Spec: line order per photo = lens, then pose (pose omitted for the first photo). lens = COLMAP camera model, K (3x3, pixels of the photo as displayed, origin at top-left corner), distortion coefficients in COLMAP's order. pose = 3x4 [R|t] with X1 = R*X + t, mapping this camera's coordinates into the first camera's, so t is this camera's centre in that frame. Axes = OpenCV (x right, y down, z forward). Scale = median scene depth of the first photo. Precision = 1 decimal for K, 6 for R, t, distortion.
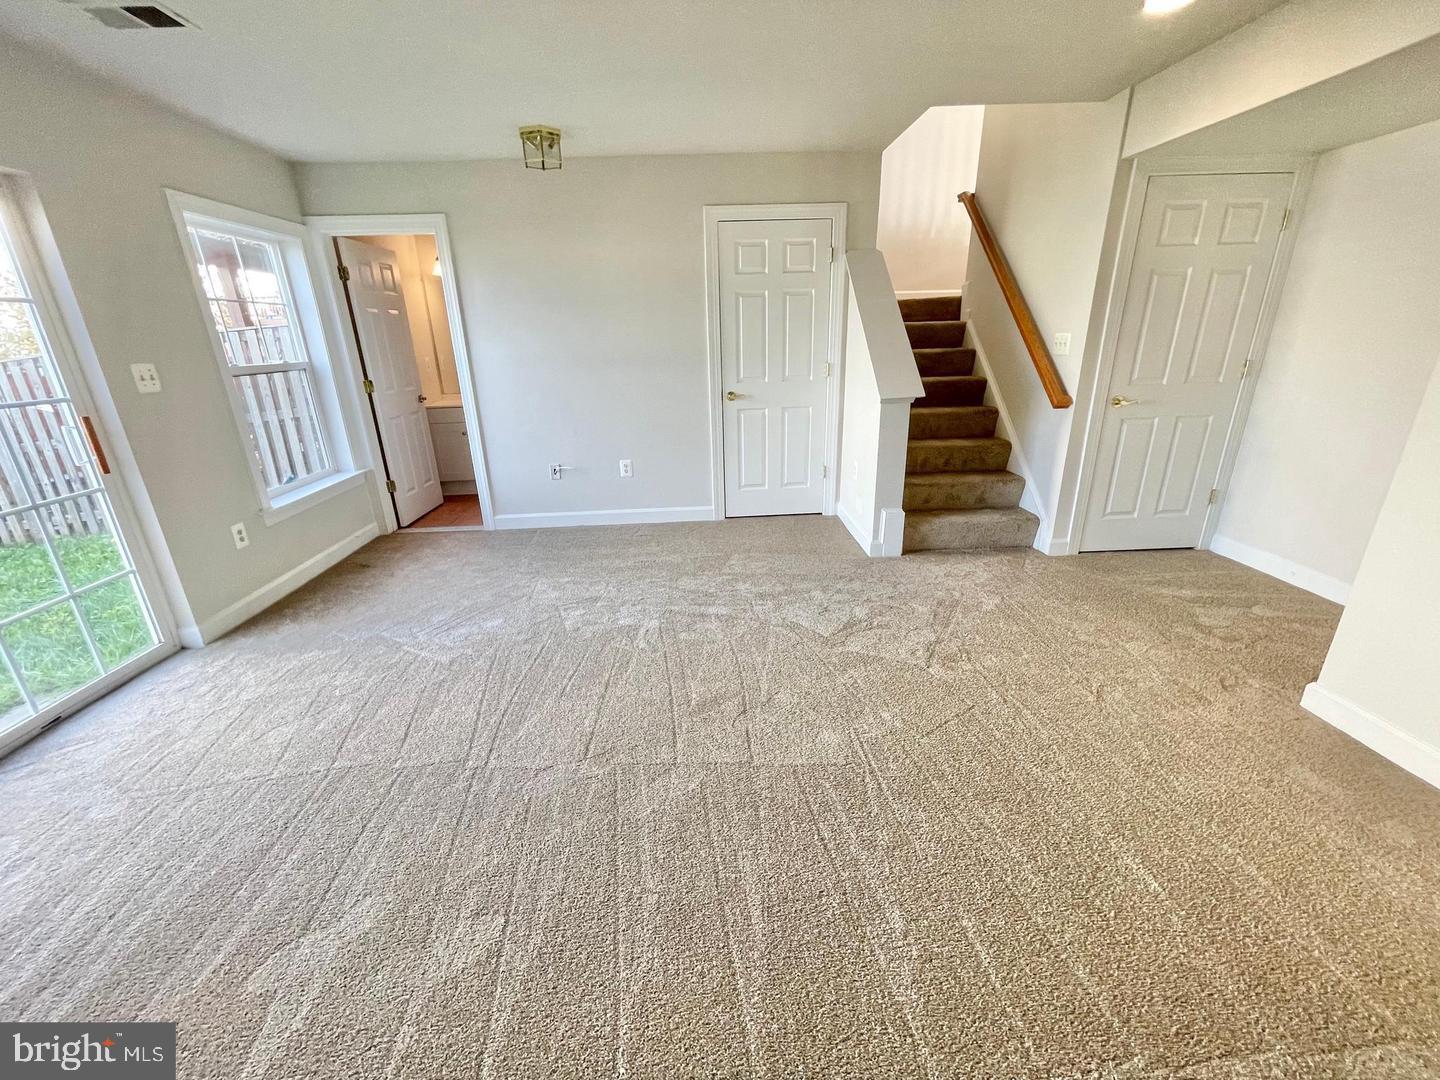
lens RADIAL K [[581.1, 0, 712.2], [0, 581.1, 542.0], [0, 0, 1]] dist [-0.006146, 0.001747]
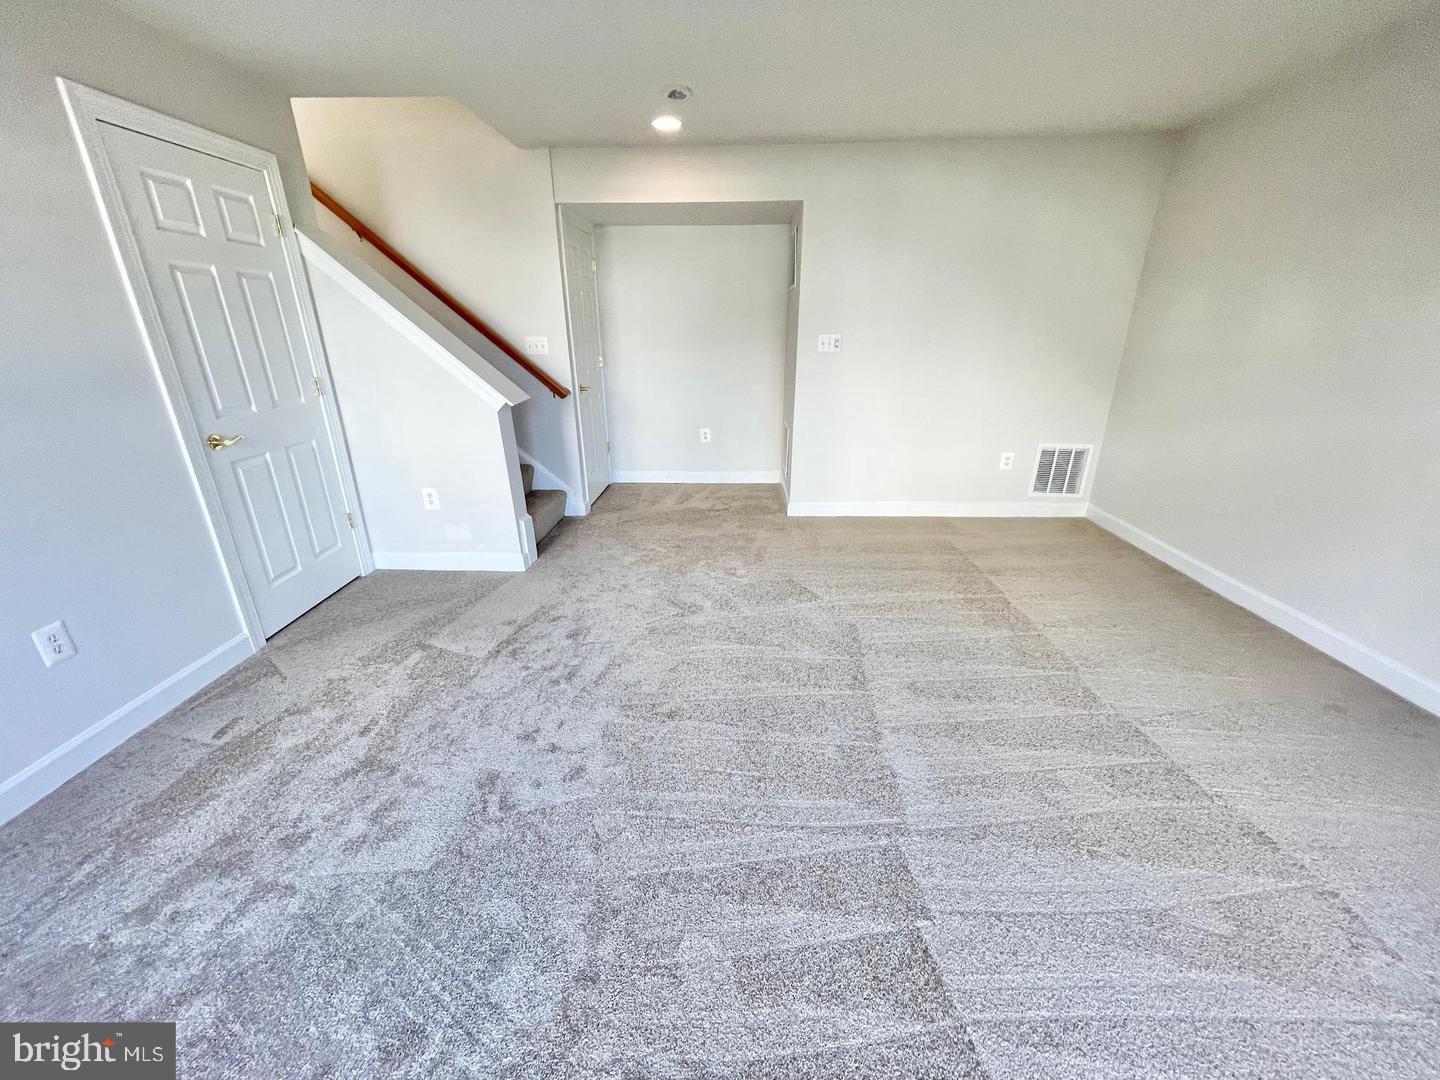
lens RADIAL K [[581.1, 0, 714.4], [0, 581.1, 540.3], [0, 0, 1]] dist [-0.006146, 0.001747]
pose [[0.090852, -0.322461, 0.942213, -0.539048], [0.341271, 0.898918, 0.274737, -0.163518], [-0.935564, 0.296590, 0.191715, 0.484940]]
